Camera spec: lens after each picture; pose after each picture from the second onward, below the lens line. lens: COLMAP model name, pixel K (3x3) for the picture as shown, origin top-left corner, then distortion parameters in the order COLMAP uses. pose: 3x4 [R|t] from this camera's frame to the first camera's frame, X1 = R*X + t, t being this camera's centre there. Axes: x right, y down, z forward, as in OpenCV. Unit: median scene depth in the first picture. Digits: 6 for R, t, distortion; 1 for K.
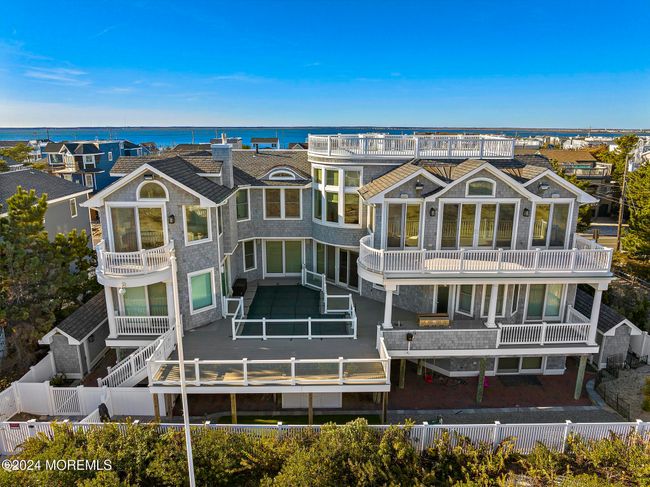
lens RADIAL K [[456.0, 0, 325.0], [0, 456.0, 243.5], [0, 0, 1]] dist [-0.042522, 0.001674]
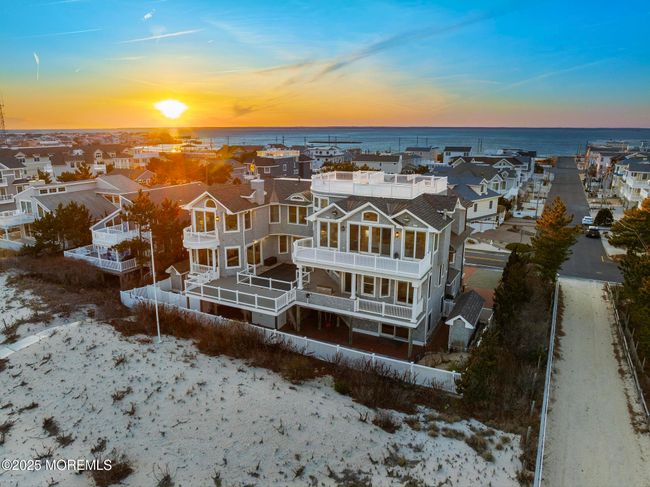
lens RADIAL K [[456.0, 0, 325.0], [0, 456.0, 243.5], [0, 0, 1]] dist [-0.042522, 0.001674]
pose [[0.879319, 0.115605, -0.461990, 0.961781], [-0.116540, 0.992829, 0.026625, -0.050254], [0.461755, 0.030429, 0.886486, -0.526485]]
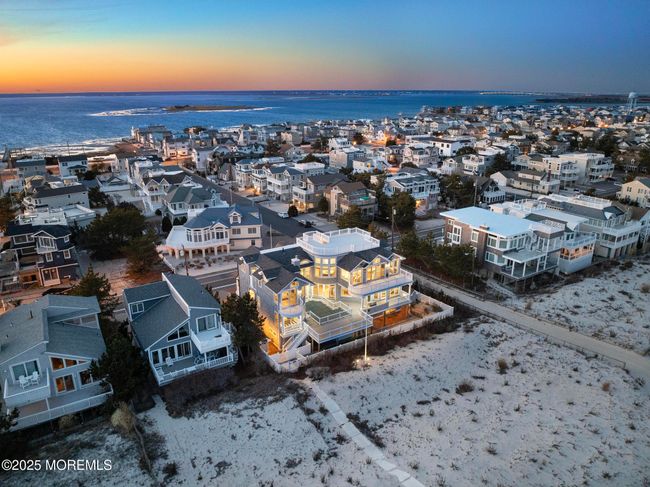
lens RADIAL K [[456.0, 0, 325.0], [0, 456.0, 243.5], [0, 0, 1]] dist [-0.042522, 0.001674]
pose [[0.856435, -0.167896, 0.488191, -1.573361], [0.131406, 0.985388, 0.108364, -0.646311], [-0.499252, -0.028656, 0.865983, -1.634261]]
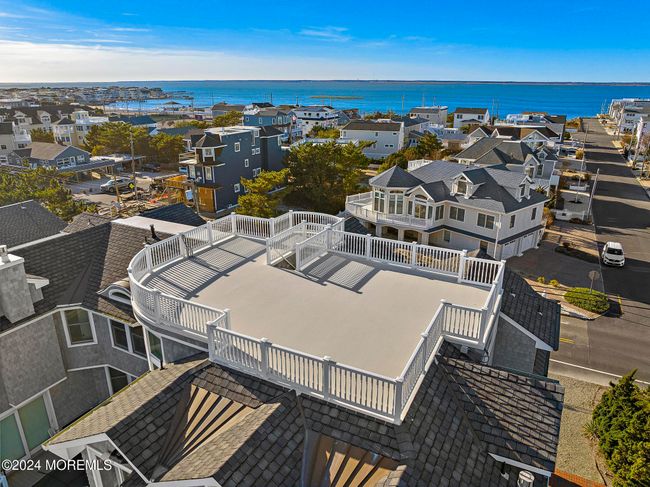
lens RADIAL K [[456.0, 0, 325.0], [0, 456.0, 243.5], [0, 0, 1]] dist [-0.042522, 0.001674]
pose [[0.875542, 0.161207, -0.455454, 0.564985], [-0.118372, 0.985535, 0.121276, -0.418762], [0.468417, -0.052270, 0.881960, 0.673046]]
